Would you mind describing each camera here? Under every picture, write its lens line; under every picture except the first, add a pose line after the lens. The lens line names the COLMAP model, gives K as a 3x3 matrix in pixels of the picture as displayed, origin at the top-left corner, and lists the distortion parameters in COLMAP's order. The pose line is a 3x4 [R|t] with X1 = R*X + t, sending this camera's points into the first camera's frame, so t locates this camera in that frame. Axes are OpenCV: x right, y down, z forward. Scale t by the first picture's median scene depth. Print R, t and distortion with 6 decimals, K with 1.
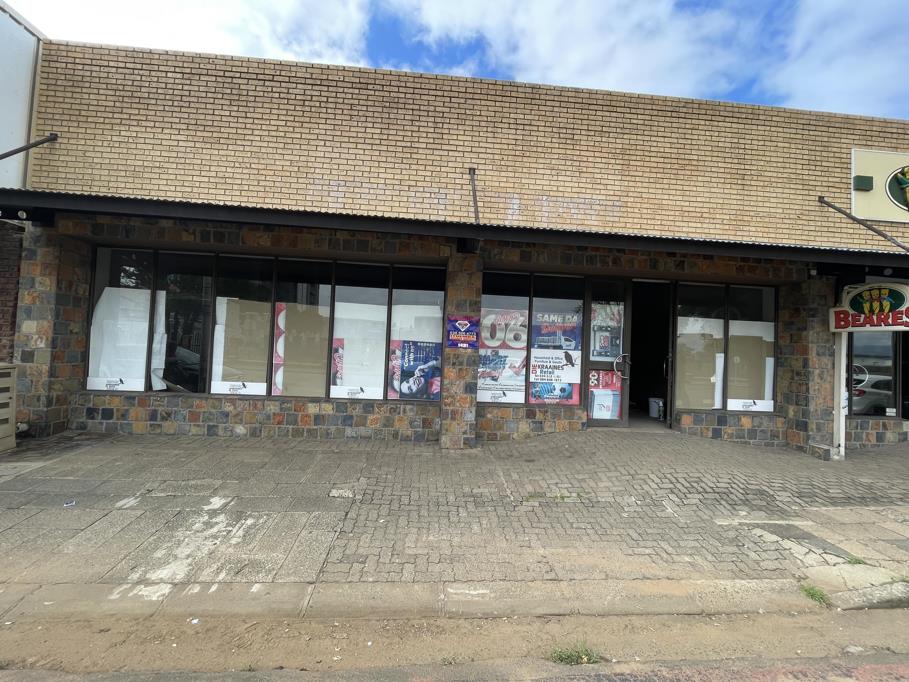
lens RADIAL K [[366.3, 0, 454.5], [0, 366.3, 341.0], [0, 0, 1]] dist [-0.002623, -0.000432]
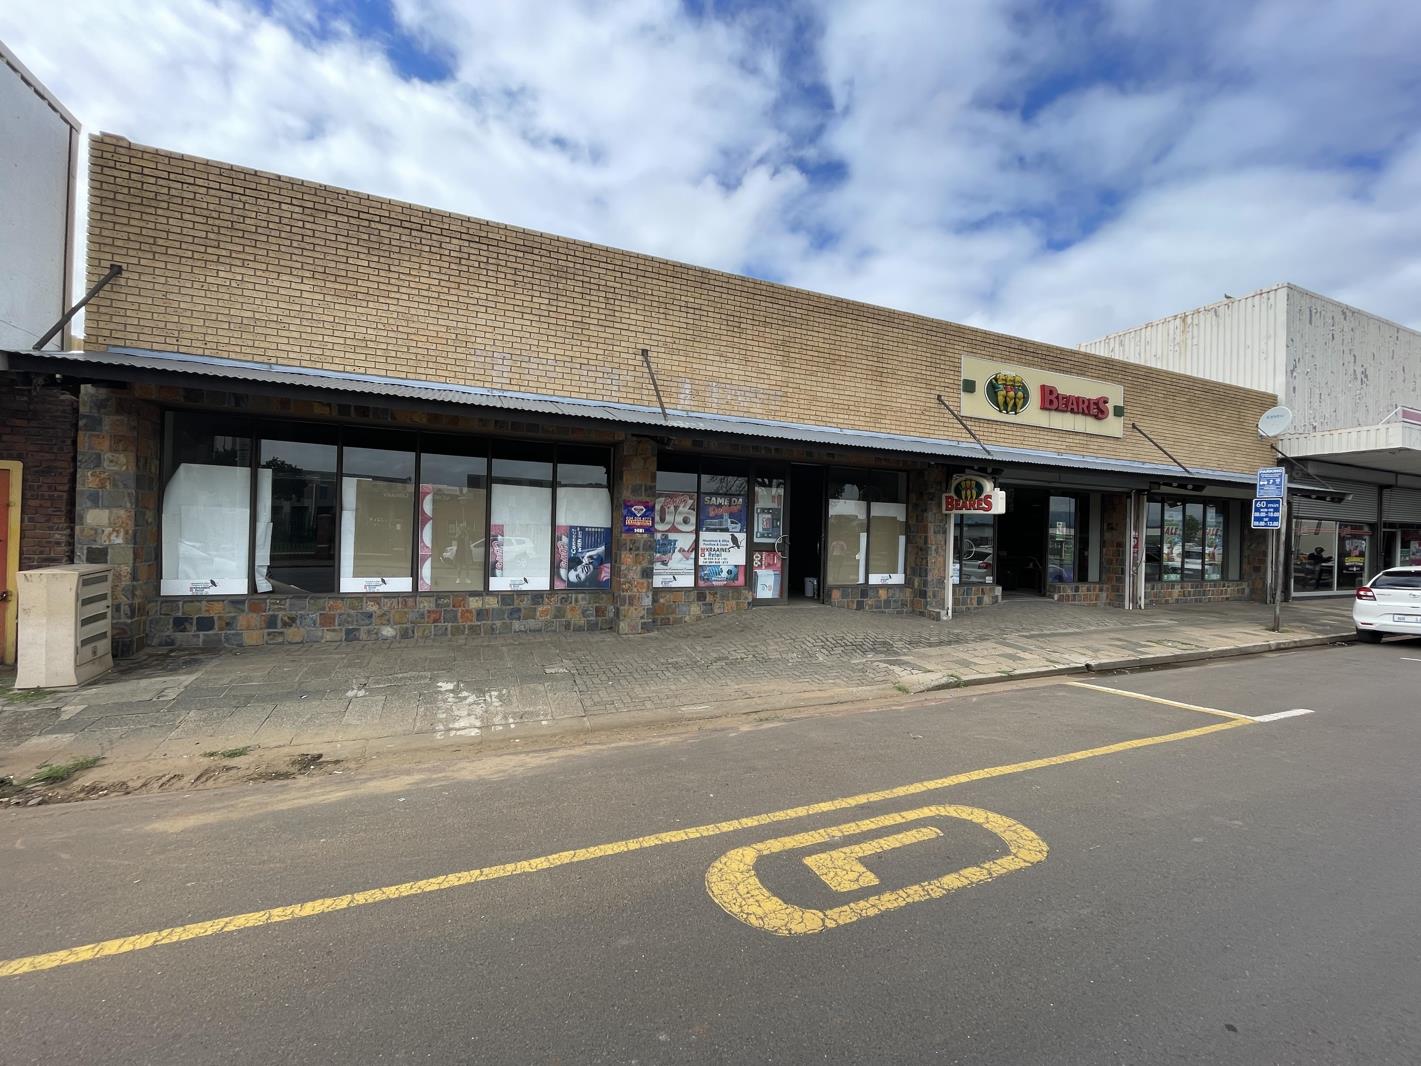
lens RADIAL K [[572.6, 0, 710.5], [0, 572.6, 533.0], [0, 0, 1]] dist [-0.002623, -0.000432]
pose [[0.945329, -0.018942, 0.325569, -0.297013], [0.005722, 0.999121, 0.041515, -0.044450], [-0.326069, -0.037383, 0.944606, -0.528357]]
